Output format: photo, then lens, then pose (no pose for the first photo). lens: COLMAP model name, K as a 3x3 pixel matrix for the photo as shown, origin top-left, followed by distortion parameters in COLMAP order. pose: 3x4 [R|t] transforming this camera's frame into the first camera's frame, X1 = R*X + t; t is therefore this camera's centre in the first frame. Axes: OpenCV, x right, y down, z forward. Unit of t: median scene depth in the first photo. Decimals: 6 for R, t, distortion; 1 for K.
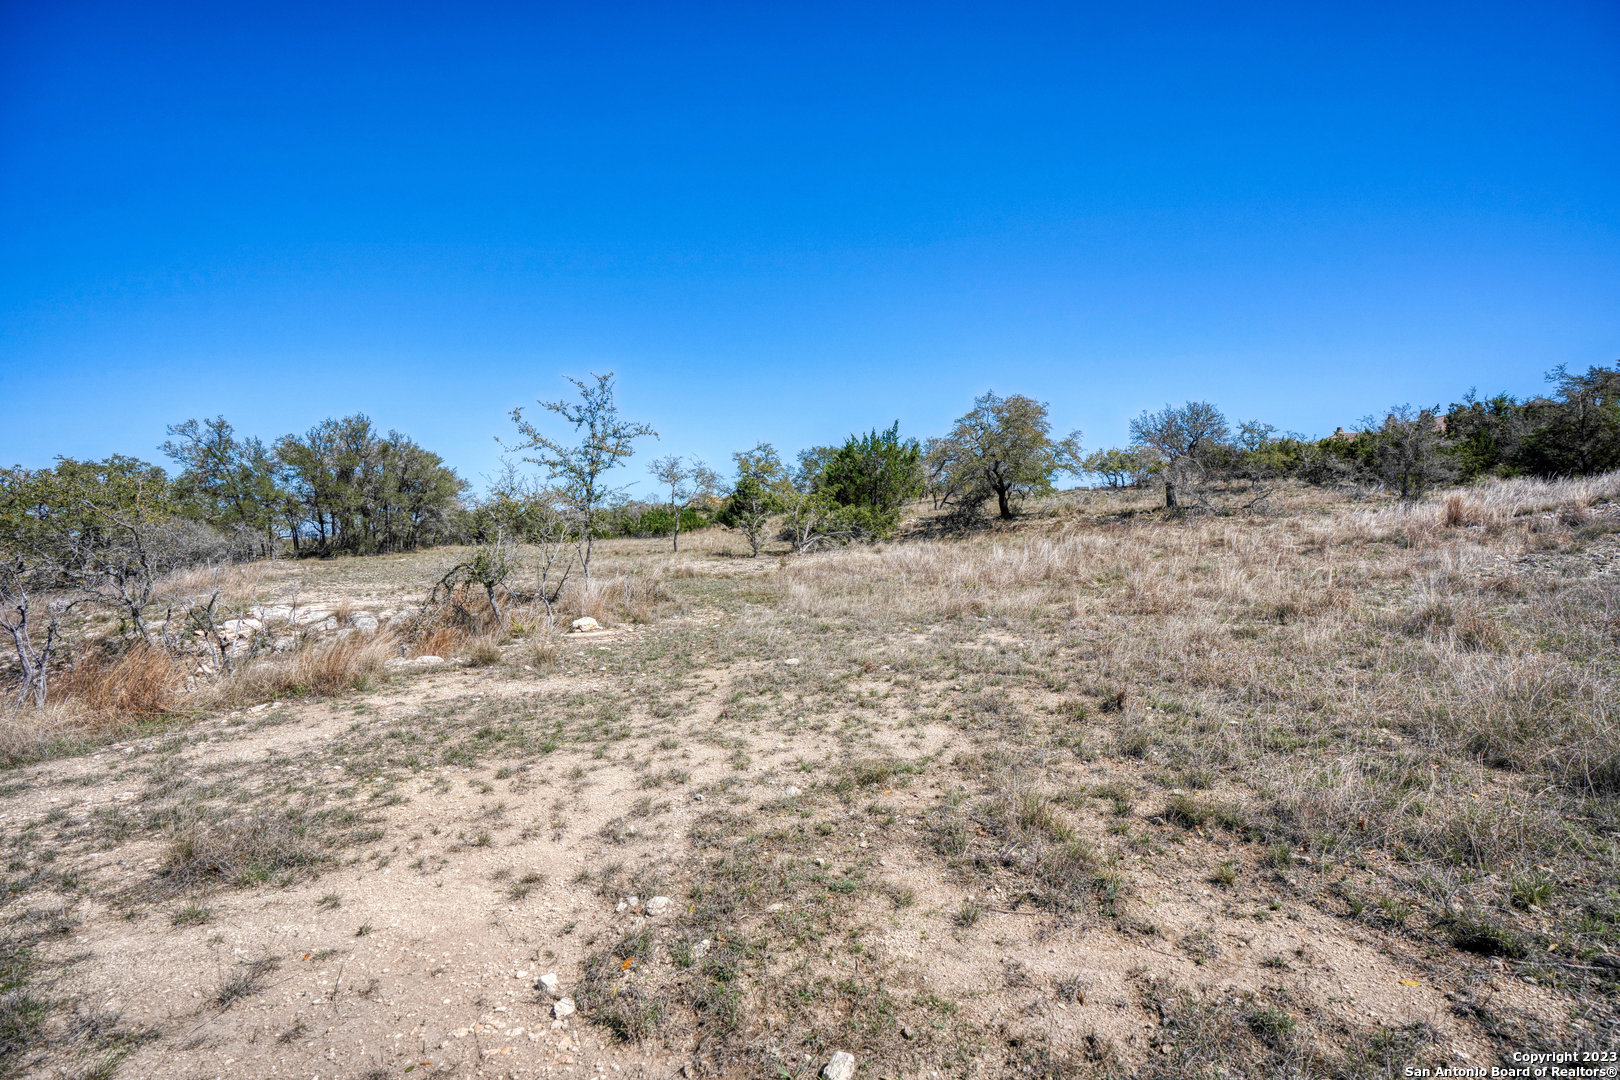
lens RADIAL K [[744.4, 0, 809.9], [0, 744.4, 541.6], [0, 0, 1]] dist [-0.001470, -0.000075]
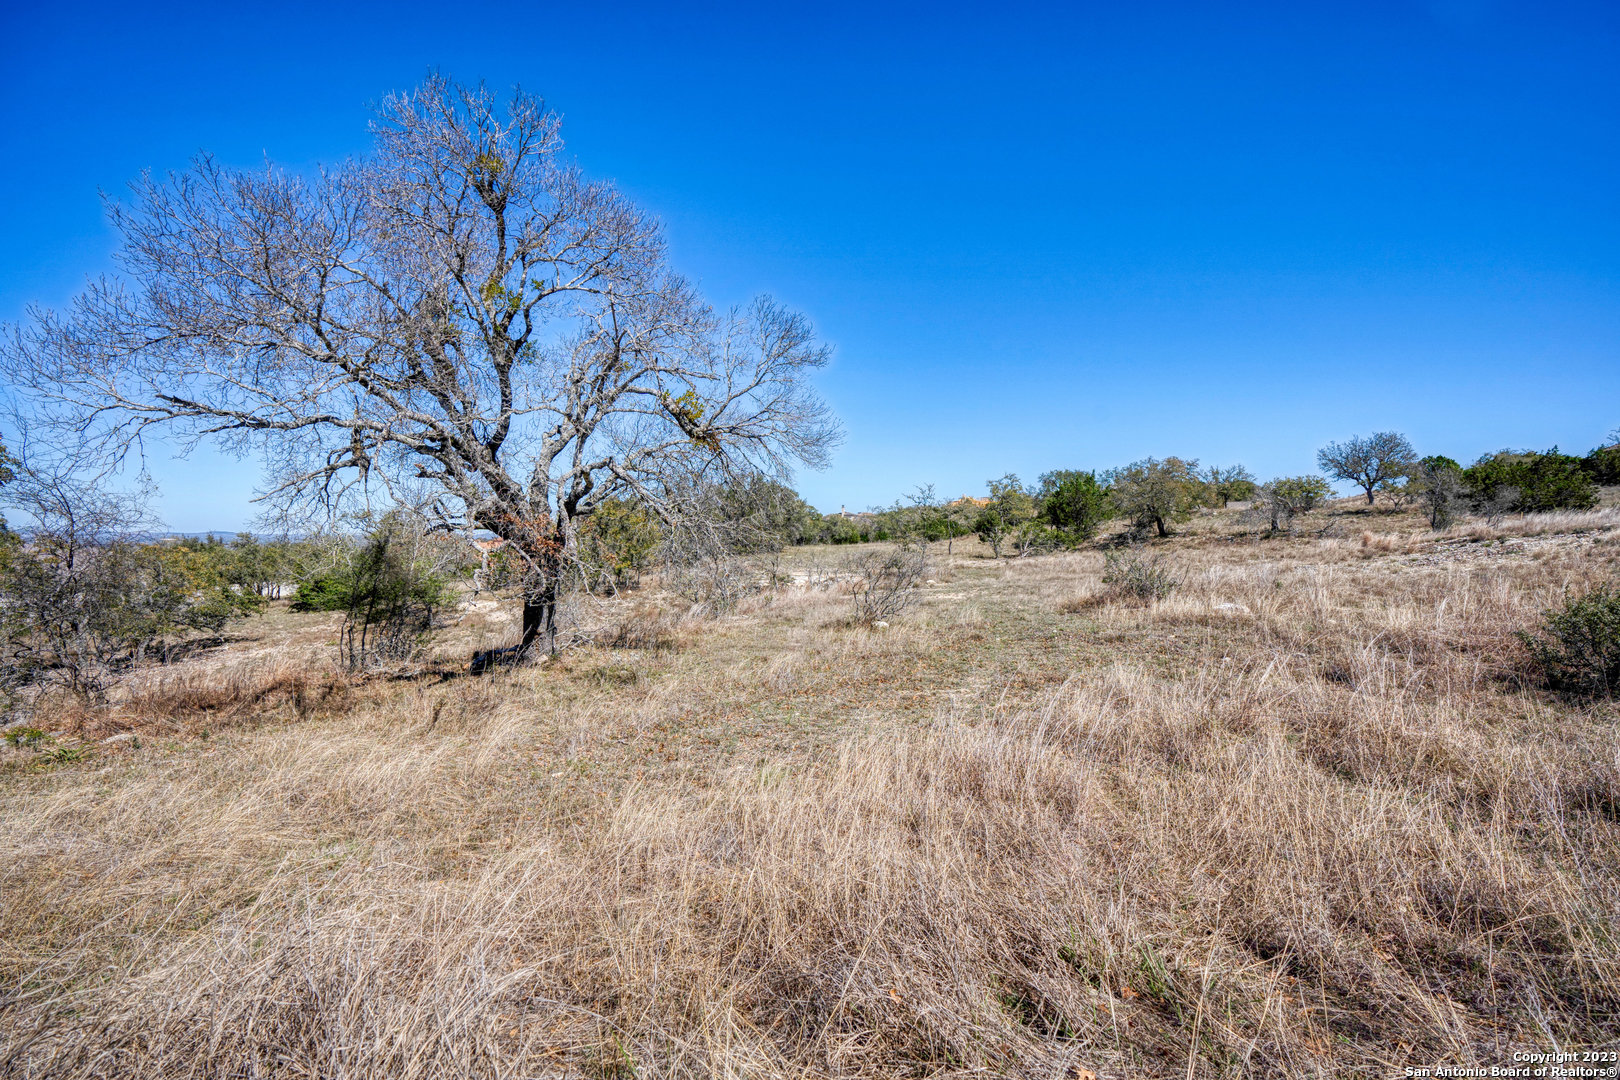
lens RADIAL K [[744.4, 0, 808.5], [0, 744.4, 539.9], [0, 0, 1]] dist [-0.001470, -0.000075]
pose [[0.942271, 0.006472, -0.334788, 0.076949], [-0.005533, 0.999978, 0.003757, -0.022087], [0.334805, -0.001688, 0.942286, -0.653349]]
